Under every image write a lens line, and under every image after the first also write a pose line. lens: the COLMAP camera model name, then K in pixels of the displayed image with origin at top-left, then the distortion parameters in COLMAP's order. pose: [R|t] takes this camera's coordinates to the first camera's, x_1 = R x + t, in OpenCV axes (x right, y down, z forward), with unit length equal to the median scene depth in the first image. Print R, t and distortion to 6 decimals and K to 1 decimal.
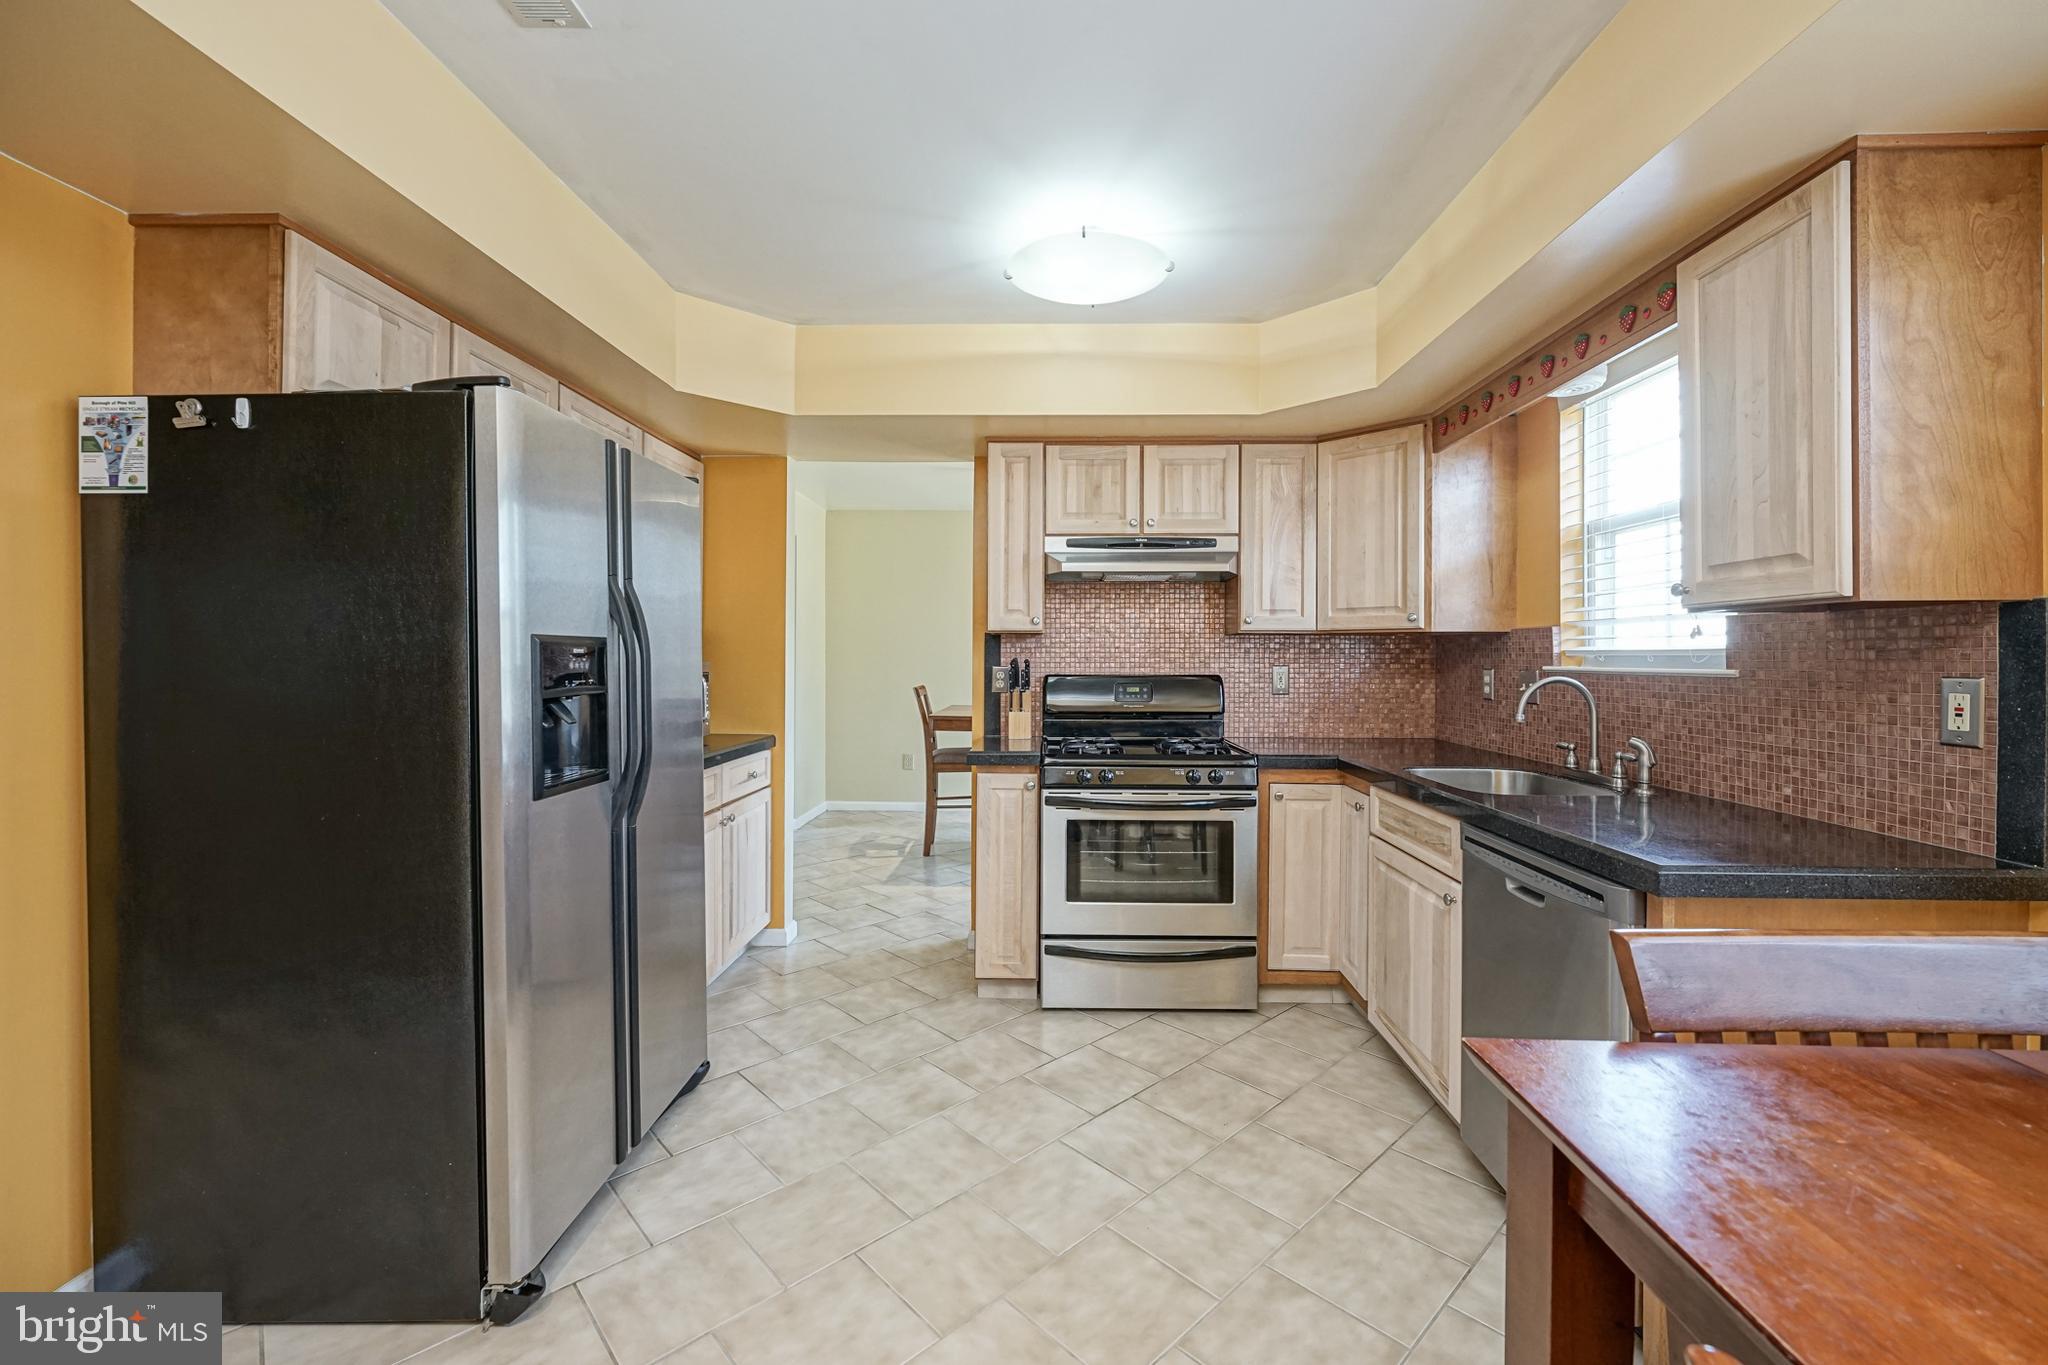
lens RADIAL K [[820.2, 0, 971.5], [0, 820.2, 661.1], [0, 0, 1]] dist [-0.000825, 0.000415]
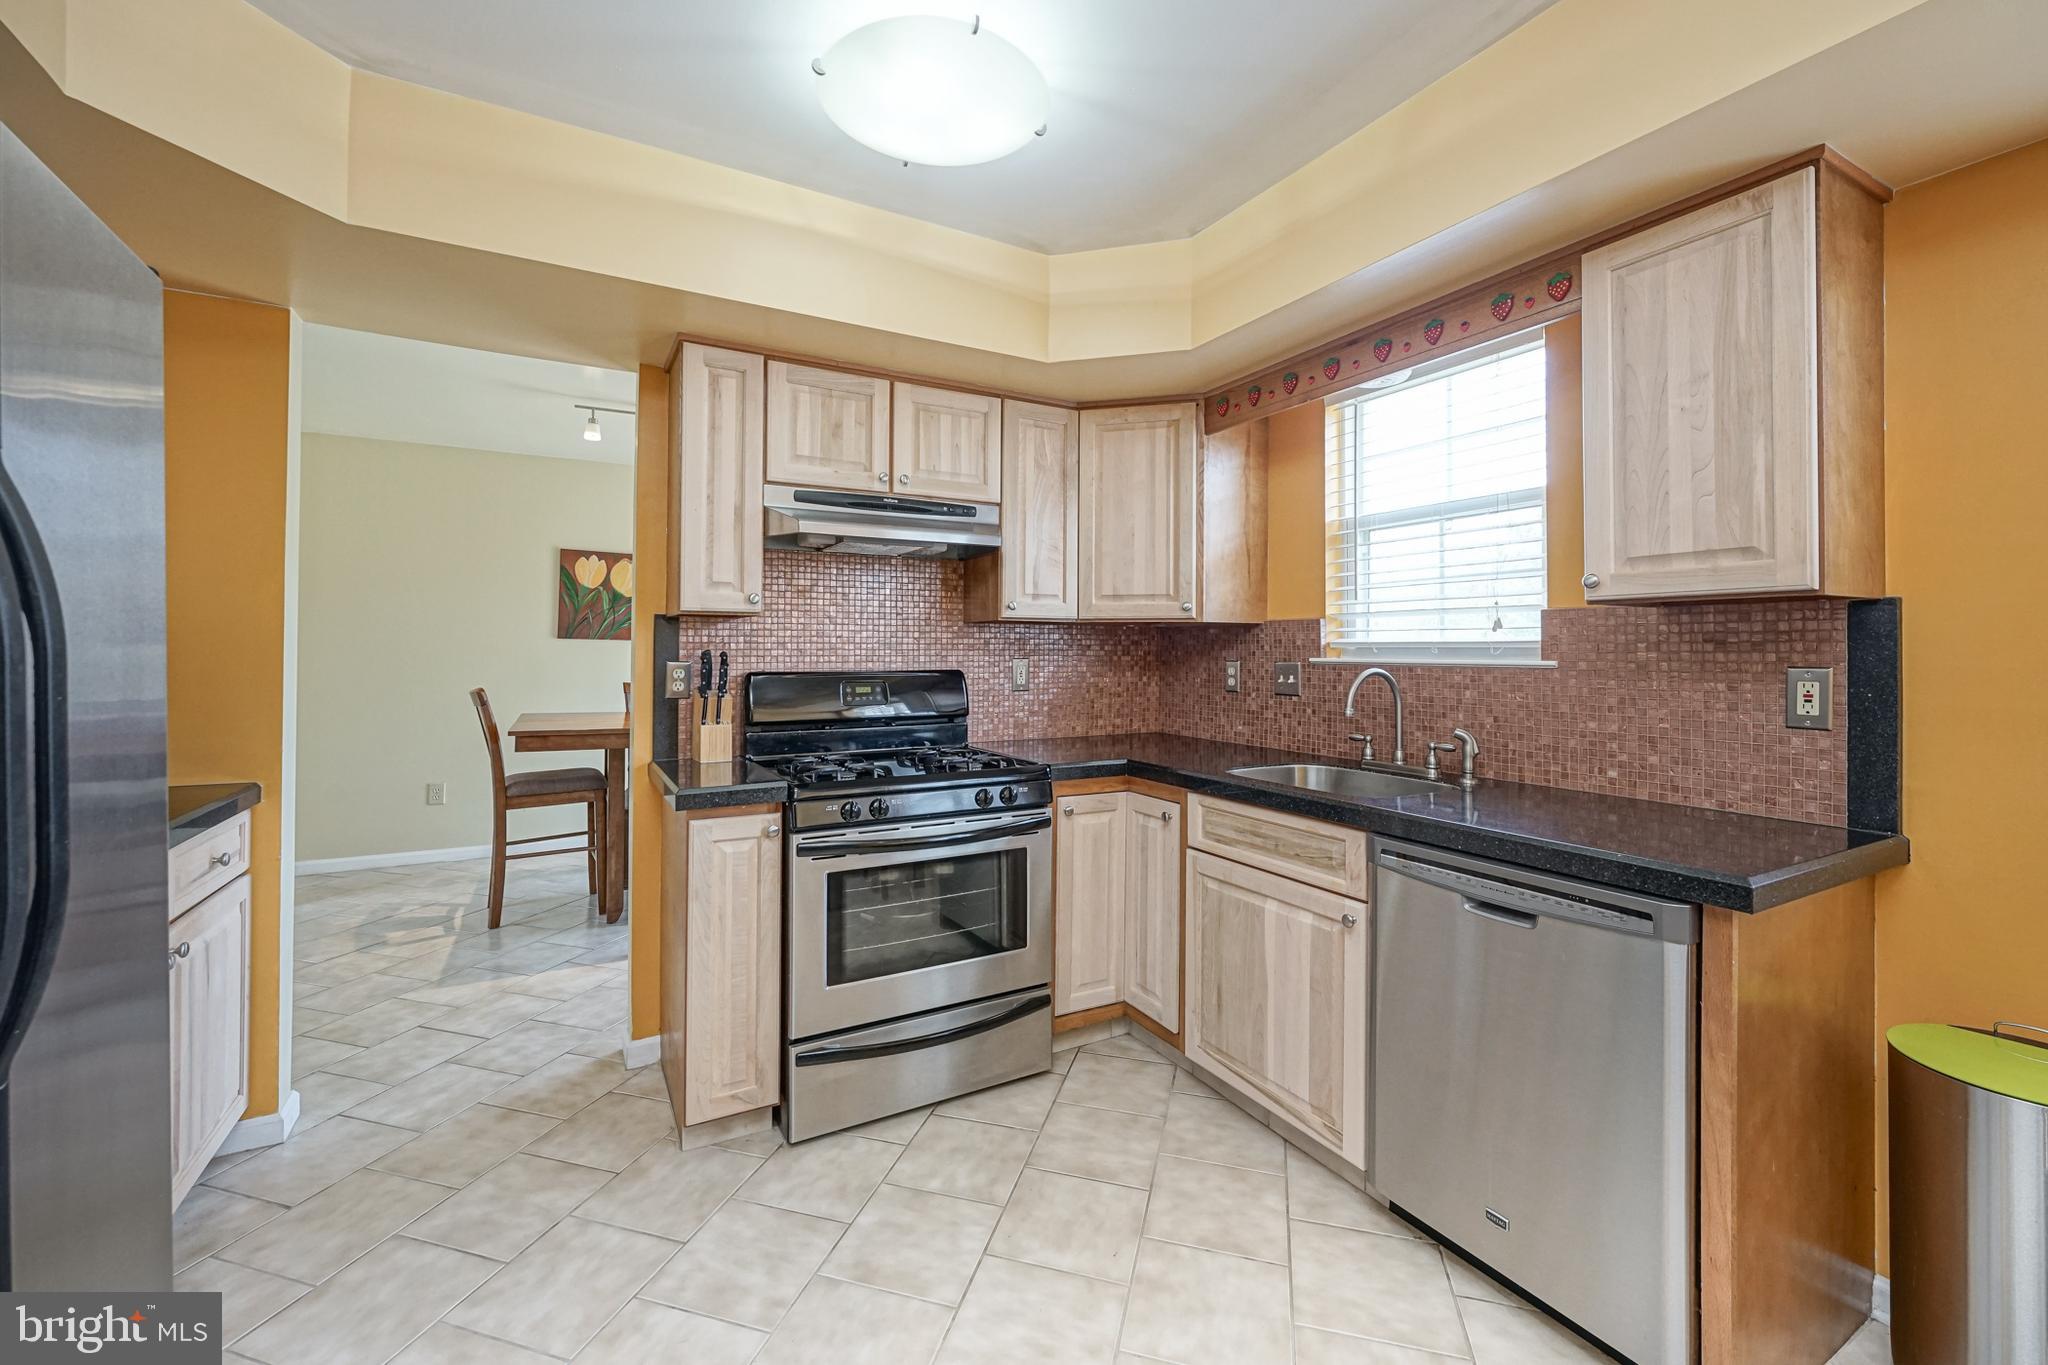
lens RADIAL K [[840.2, 0, 984.4], [0, 840.2, 644.3], [0, 0, 1]] dist [-0.002773, -0.000234]
pose [[0.845177, 0.003580, 0.534474, -0.171043], [0.002024, 0.999949, -0.009898, -0.001134], [-0.534482, 0.009447, 0.845127, 0.309403]]
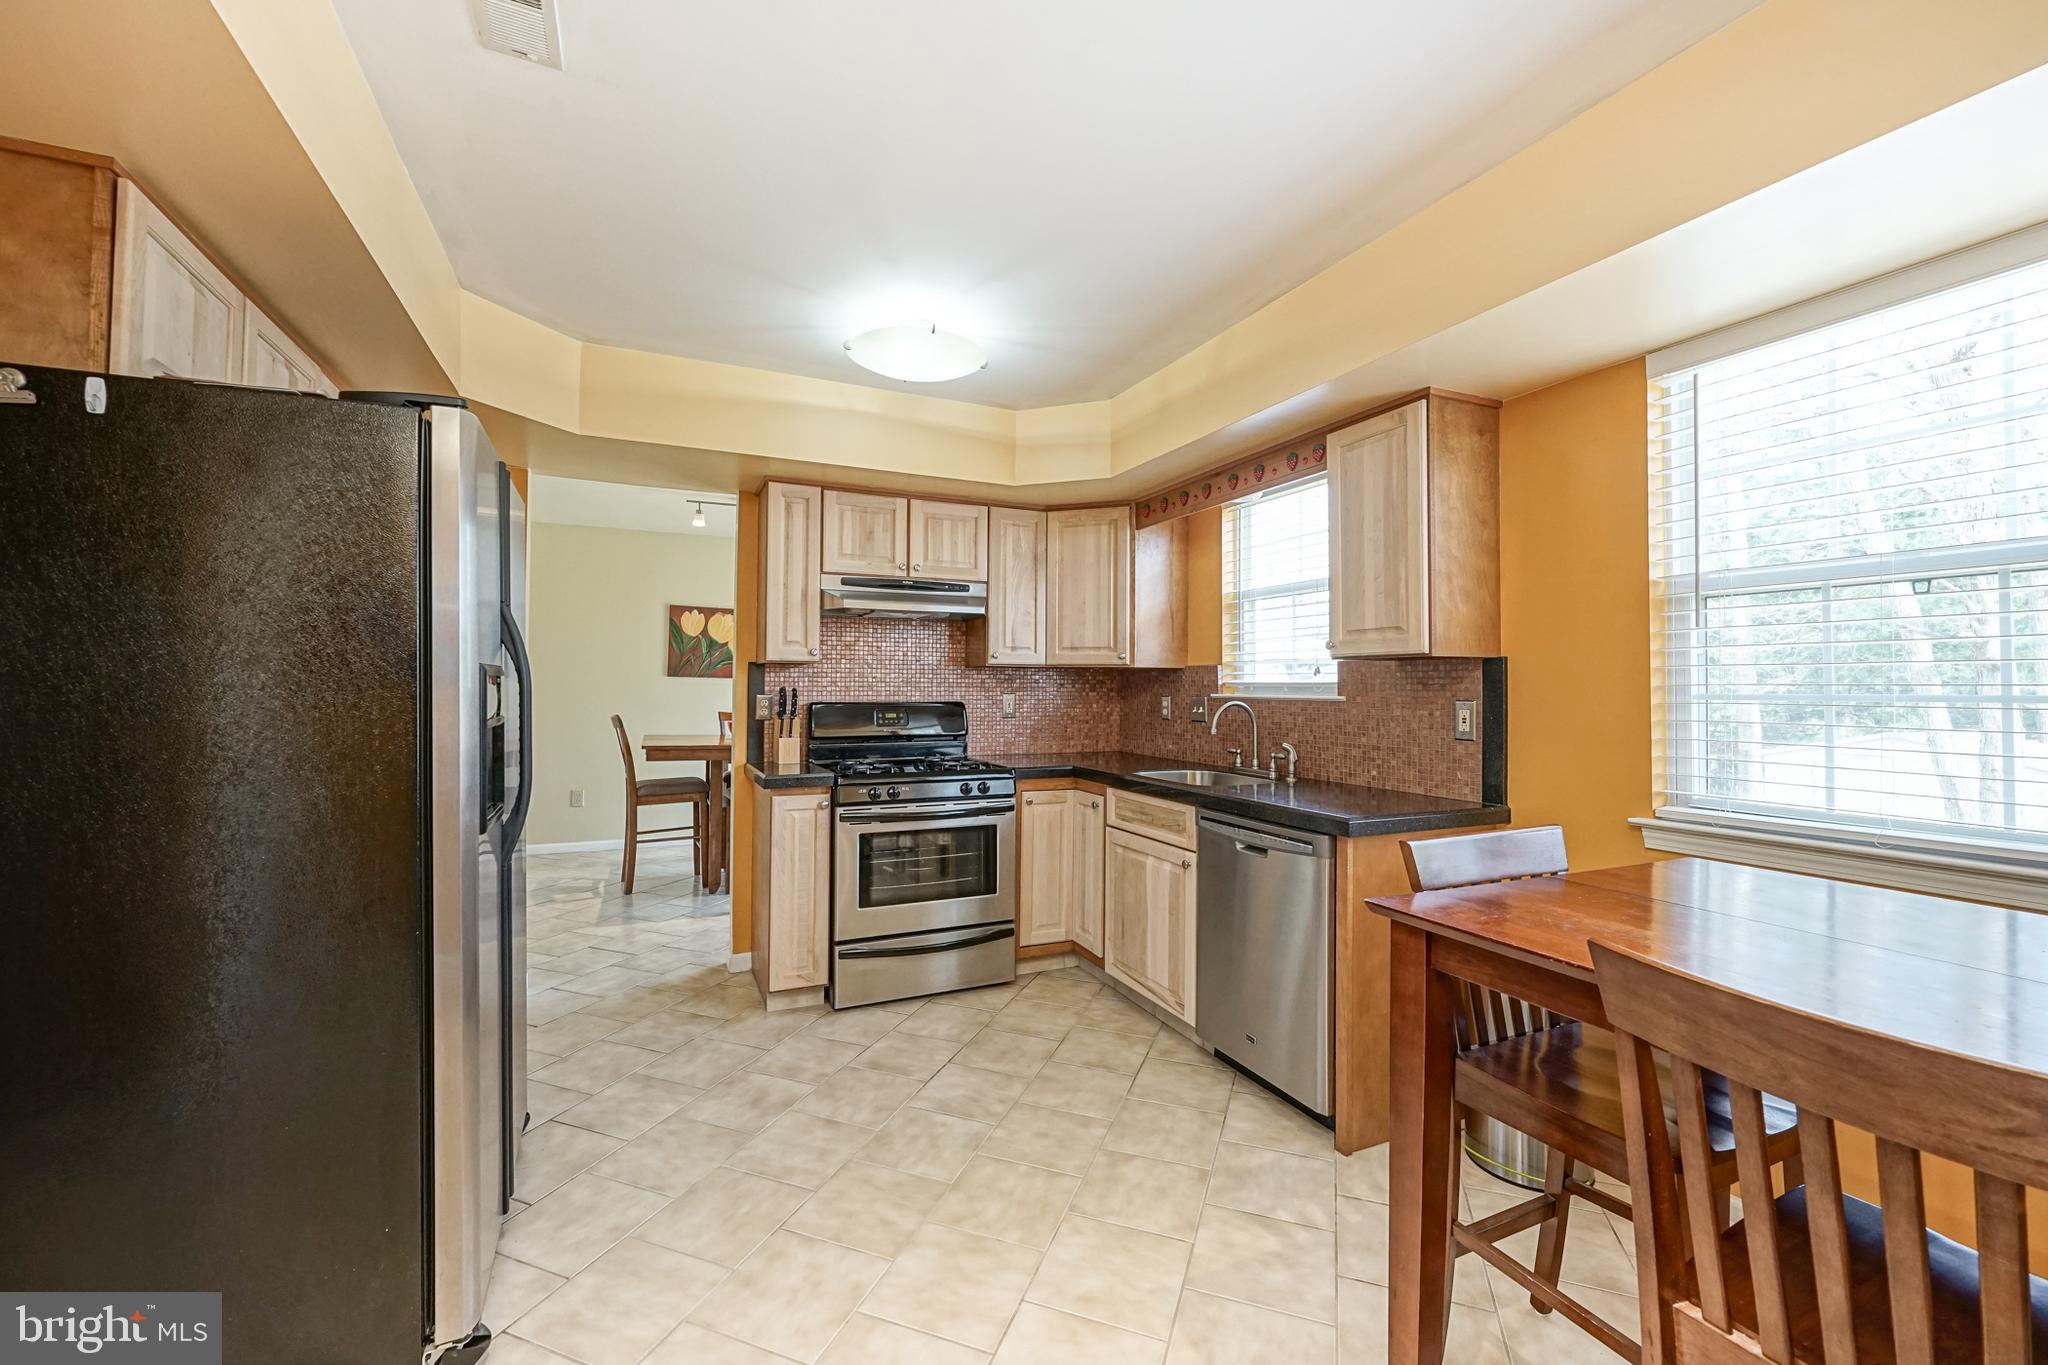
lens RADIAL K [[843.1, 0, 937.1], [0, 843.1, 677.5], [0, 0, 1]] dist [-0.000409, -0.000181]
pose [[0.910305, 0.006597, 0.413885, -0.270397], [-0.001219, 0.999911, -0.013257, -0.001807], [-0.413936, 0.011564, 0.910232, -0.081210]]
